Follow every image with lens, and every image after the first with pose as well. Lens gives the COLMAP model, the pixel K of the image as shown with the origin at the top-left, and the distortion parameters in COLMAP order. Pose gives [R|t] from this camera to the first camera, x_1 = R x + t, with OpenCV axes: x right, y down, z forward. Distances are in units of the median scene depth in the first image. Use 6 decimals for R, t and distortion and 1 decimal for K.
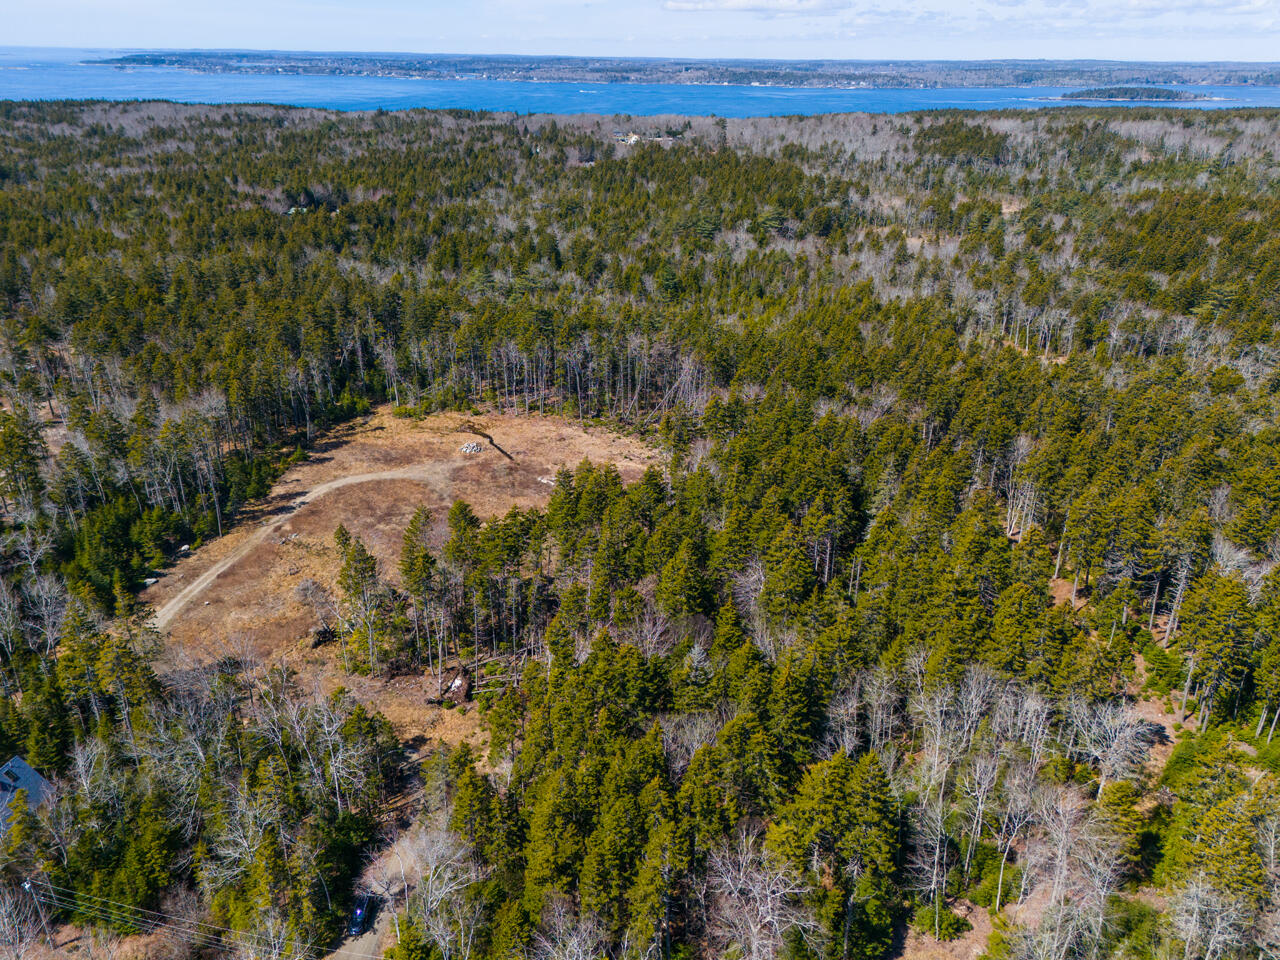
lens RADIAL K [[931.2, 0, 640.0], [0, 931.2, 480.0], [0, 0, 1]] dist [0.083324, -0.077901]
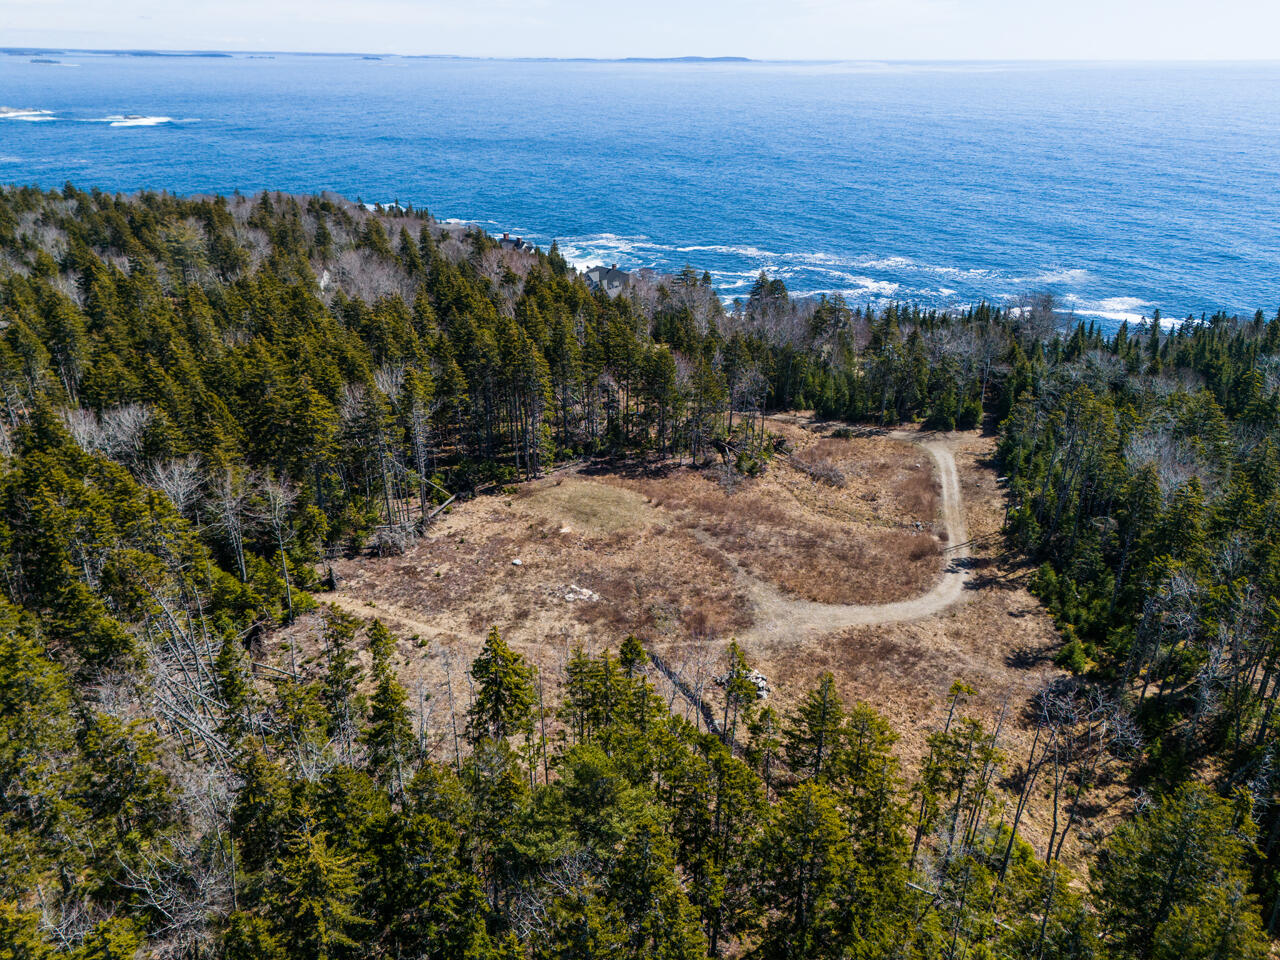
lens RADIAL K [[912.2, 0, 640.0], [0, 912.2, 480.0], [0, 0, 1]] dist [0.150925, -0.267564]
pose [[-0.998427, -0.039141, 0.040149, -0.148783], [0.004379, 0.659420, 0.751762, -0.457185], [-0.055900, 0.750755, -0.658211, 1.260478]]
